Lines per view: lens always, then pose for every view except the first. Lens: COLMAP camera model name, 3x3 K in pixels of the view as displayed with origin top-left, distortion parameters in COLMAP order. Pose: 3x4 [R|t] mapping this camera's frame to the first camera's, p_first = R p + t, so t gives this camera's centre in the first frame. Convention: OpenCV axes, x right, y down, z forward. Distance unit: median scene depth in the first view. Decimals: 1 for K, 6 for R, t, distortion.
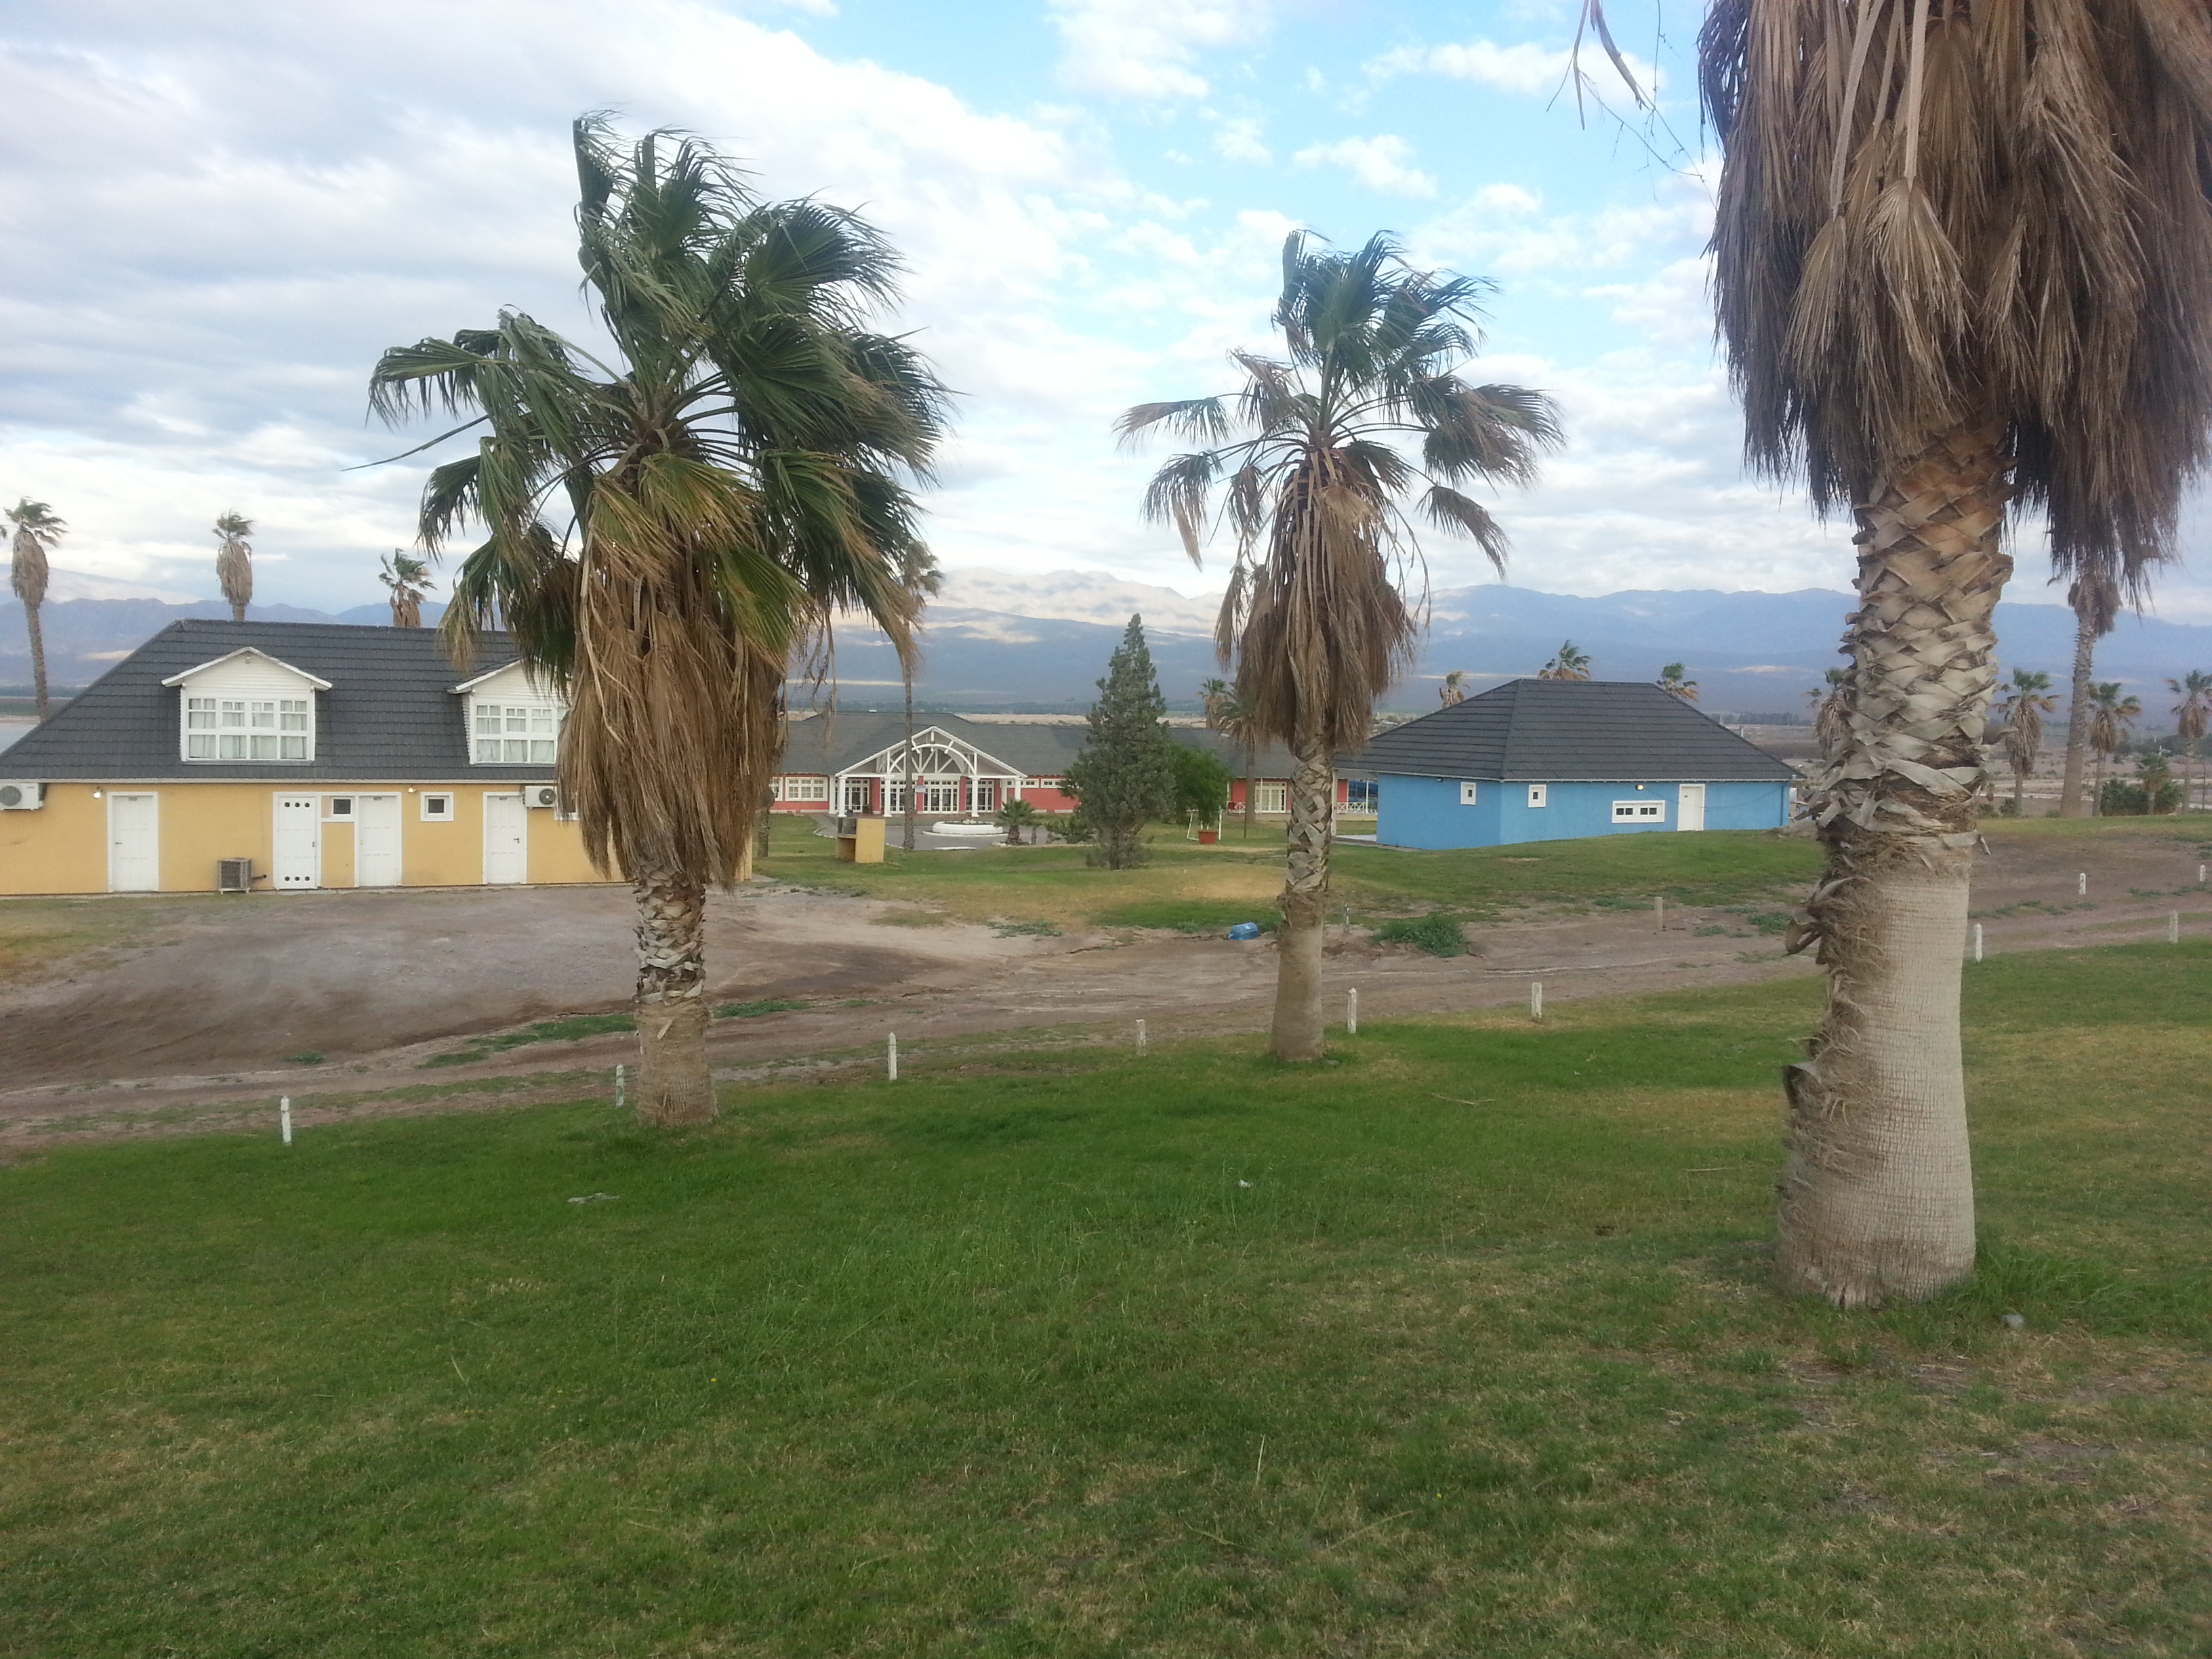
lens RADIAL K [[1799.6, 0, 1099.4], [0, 1799.6, 829.4], [0, 0, 1]] dist [0.056102, -0.055572]
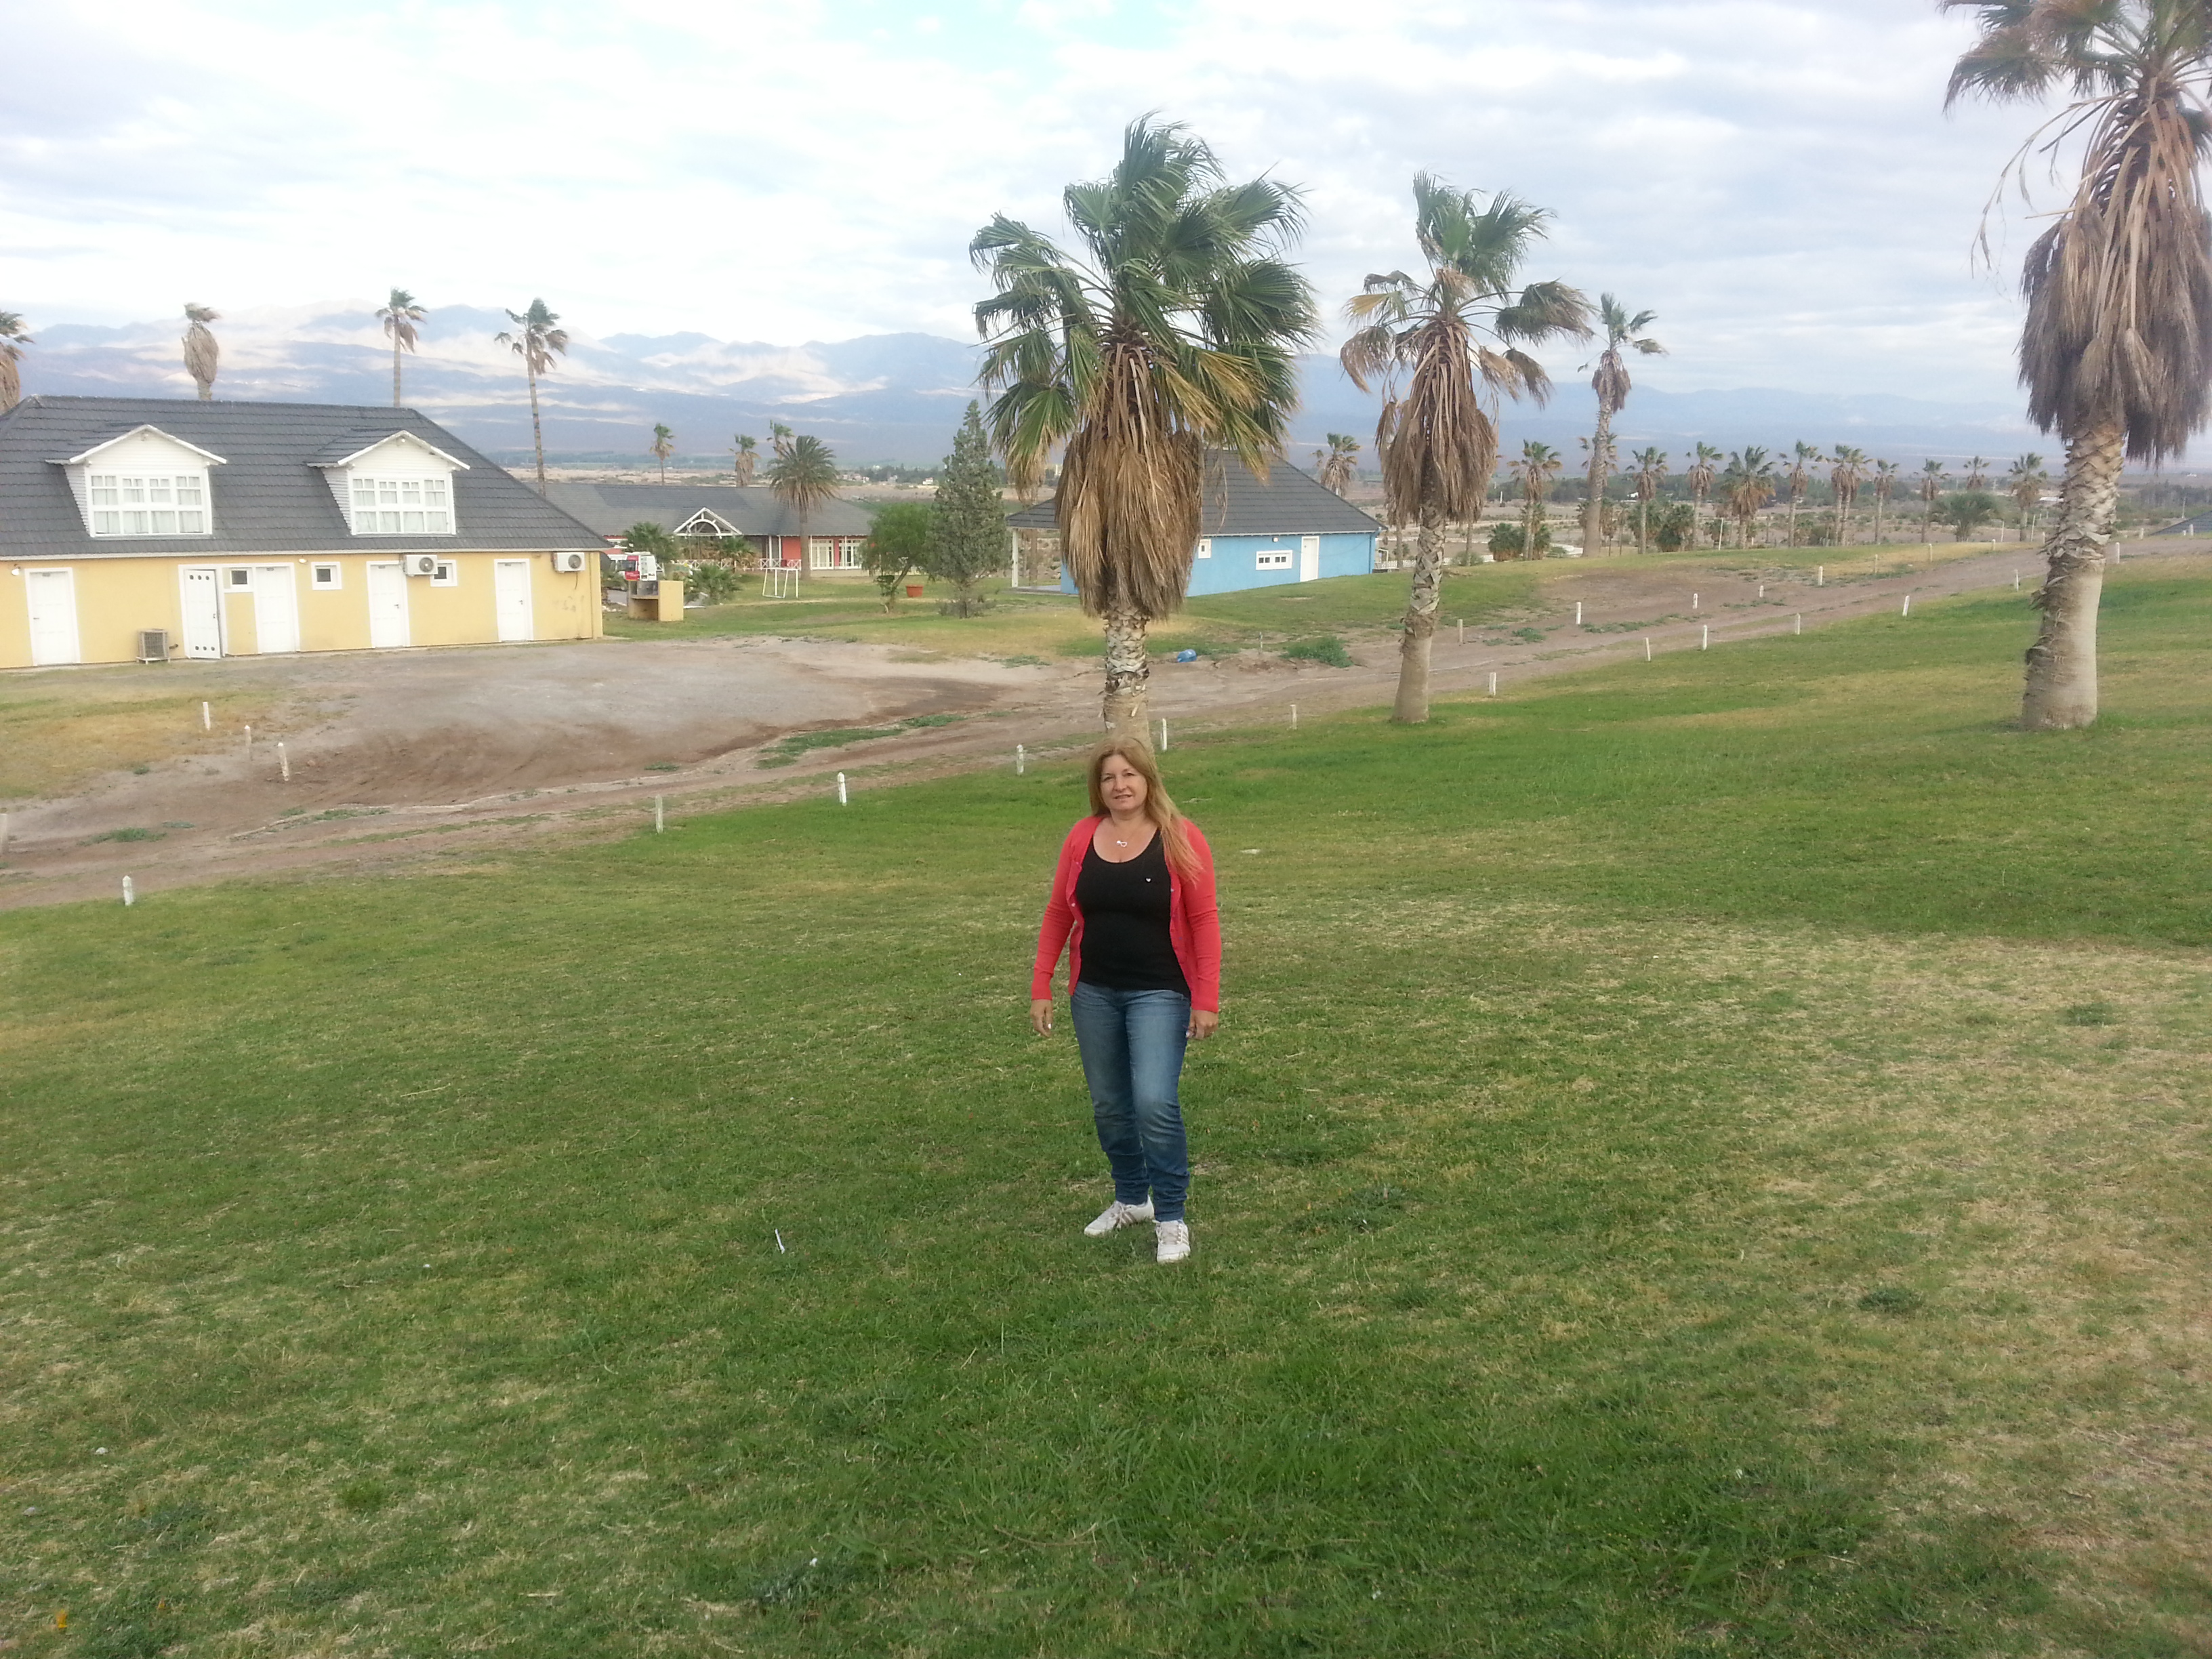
lens RADIAL K [[1799.6, 0, 1115.3], [0, 1799.6, 828.1], [0, 0, 1]] dist [0.056102, -0.055572]
pose [[0.949640, -0.066552, 0.306194, -0.276061], [0.024909, 0.990126, 0.137952, -0.001771], [-0.312352, -0.123378, 0.941921, -0.180189]]
